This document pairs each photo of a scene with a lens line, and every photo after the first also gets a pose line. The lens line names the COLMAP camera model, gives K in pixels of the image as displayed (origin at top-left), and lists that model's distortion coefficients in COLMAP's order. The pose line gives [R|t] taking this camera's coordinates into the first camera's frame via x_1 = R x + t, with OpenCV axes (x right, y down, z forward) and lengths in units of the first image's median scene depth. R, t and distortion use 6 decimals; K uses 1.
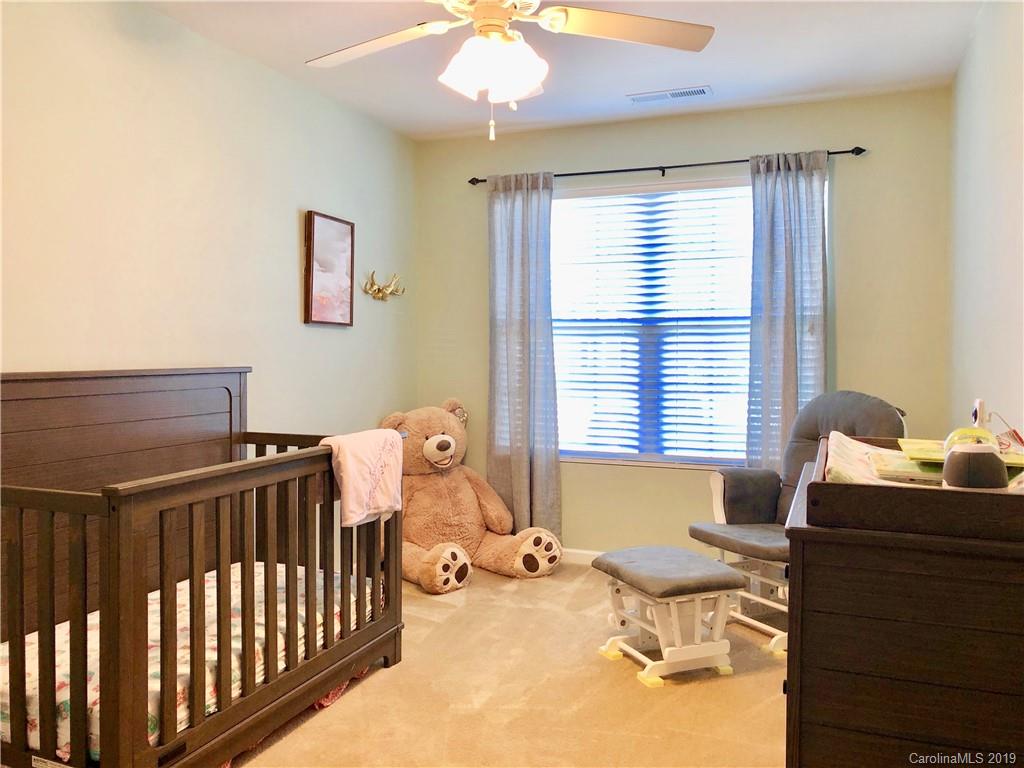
lens RADIAL K [[845.1, 0, 510.5], [0, 845.1, 375.1], [0, 0, 1]] dist [0.038340, -0.027470]
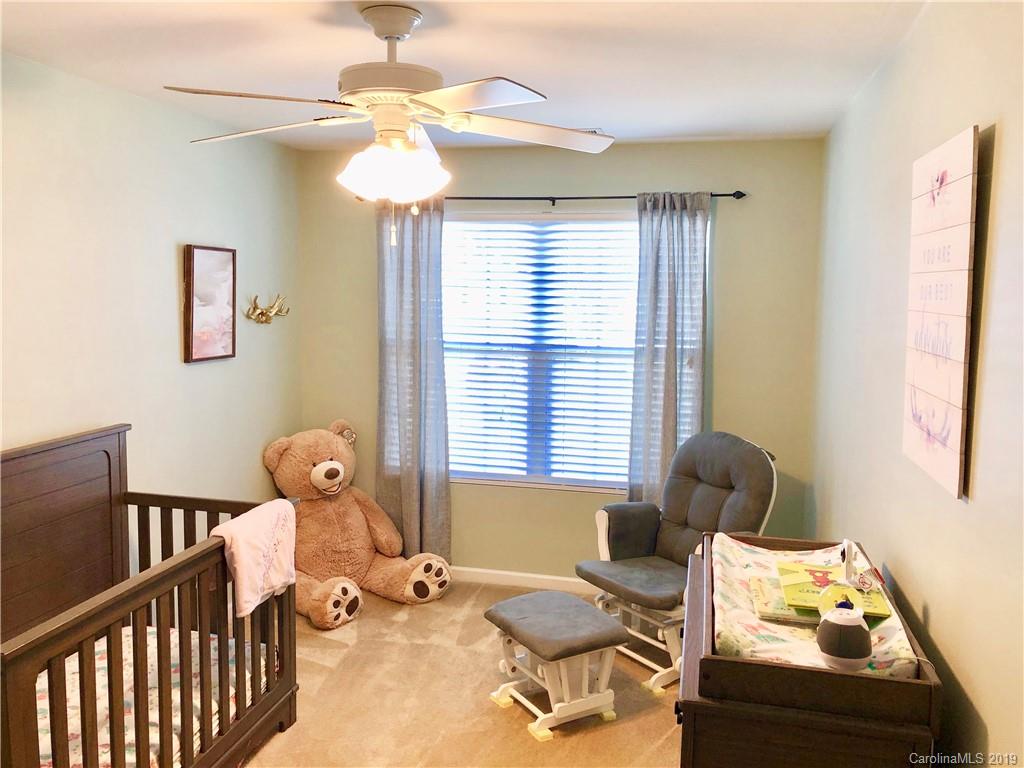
lens RADIAL K [[845.1, 0, 512.8], [0, 845.1, 389.6], [0, 0, 1]] dist [0.038340, -0.027470]
pose [[0.989564, -0.001772, 0.144080, -0.015032], [-0.009520, 0.996936, 0.077641, -0.107361], [-0.143776, -0.078203, 0.986515, -0.001788]]
